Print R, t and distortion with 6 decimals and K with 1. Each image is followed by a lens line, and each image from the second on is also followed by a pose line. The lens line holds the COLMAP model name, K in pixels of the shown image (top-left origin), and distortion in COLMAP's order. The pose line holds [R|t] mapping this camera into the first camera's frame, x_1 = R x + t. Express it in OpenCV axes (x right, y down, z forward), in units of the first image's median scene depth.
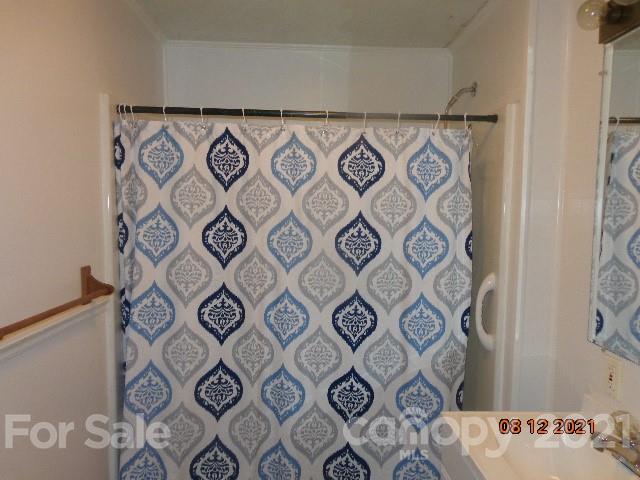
lens RADIAL K [[450.0, 0, 320.0], [0, 450.0, 240.0], [0, 0, 1]] dist [0.004331, 0.000439]
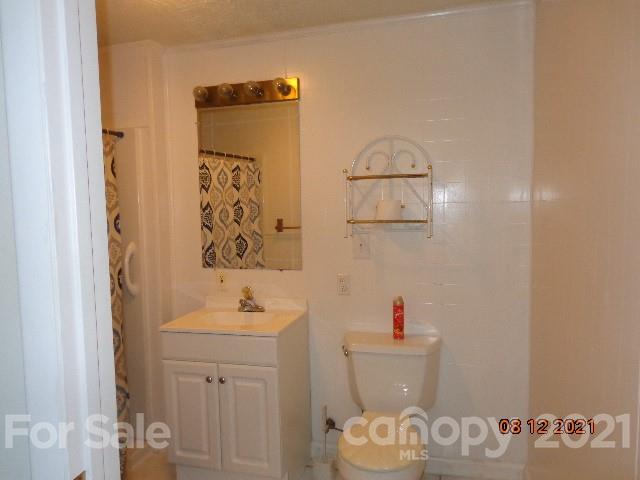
lens RADIAL K [[450.0, 0, 320.0], [0, 450.0, 240.0], [0, 0, 1]] dist [0.004331, 0.000439]
pose [[0.338729, -0.109225, 0.934523, -0.784773], [0.085344, 0.992711, 0.085092, -0.004875], [-0.937005, 0.050933, 0.345582, -0.071456]]
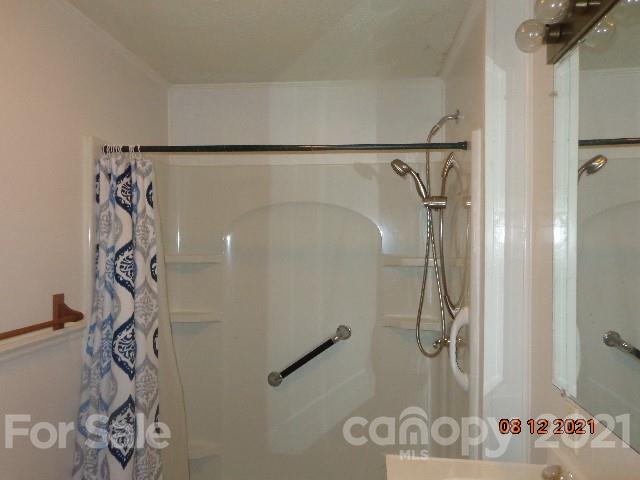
lens RADIAL K [[450.0, 0, 320.0], [0, 450.0, 240.0], [0, 0, 1]] dist [0.004331, 0.000439]
pose [[0.988575, -0.005114, -0.150643, 0.227298], [-0.005472, 0.997548, -0.069774, 0.001450], [0.150630, 0.069801, 0.986123, 0.015818]]
